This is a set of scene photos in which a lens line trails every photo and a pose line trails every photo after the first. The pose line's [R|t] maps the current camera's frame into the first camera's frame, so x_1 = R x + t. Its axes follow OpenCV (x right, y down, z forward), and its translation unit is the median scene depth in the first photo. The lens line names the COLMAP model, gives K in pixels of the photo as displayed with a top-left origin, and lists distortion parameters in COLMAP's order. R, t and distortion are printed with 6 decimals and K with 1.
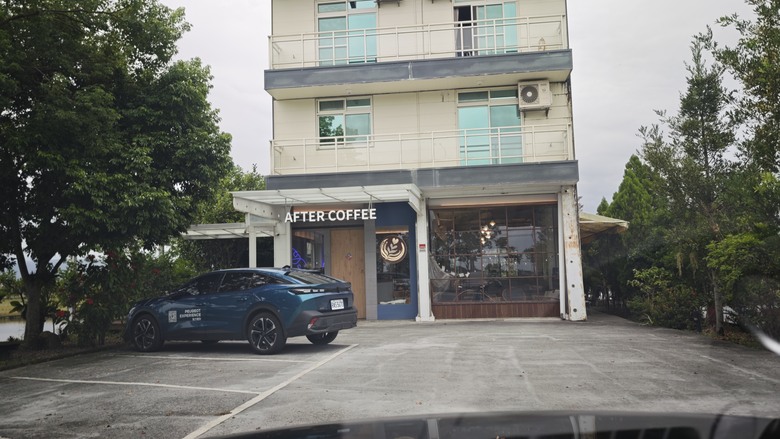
lens RADIAL K [[644.8, 0, 390.0], [0, 644.8, 219.9], [0, 0, 1]] dist [0.004446, 0.000739]
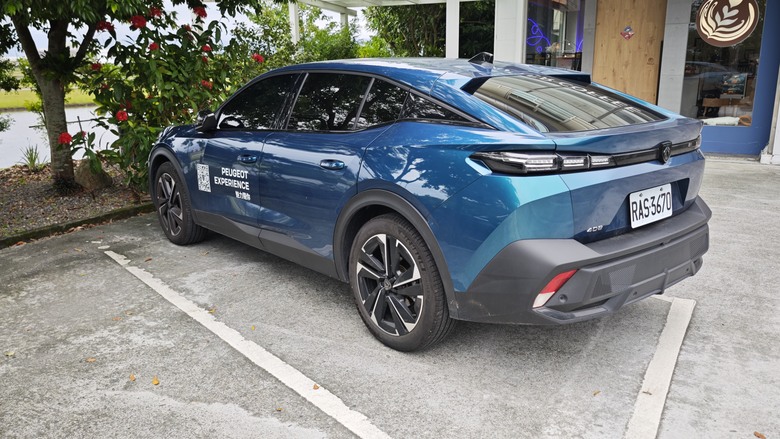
lens RADIAL K [[644.8, 0, 390.6], [0, 644.8, 219.9], [0, 0, 1]] dist [0.004446, 0.000739]
pose [[0.933627, 0.105962, -0.342218, -0.091579], [0.012634, 0.944924, 0.327047, 0.046657], [0.358024, -0.309663, 0.880868, 0.725131]]
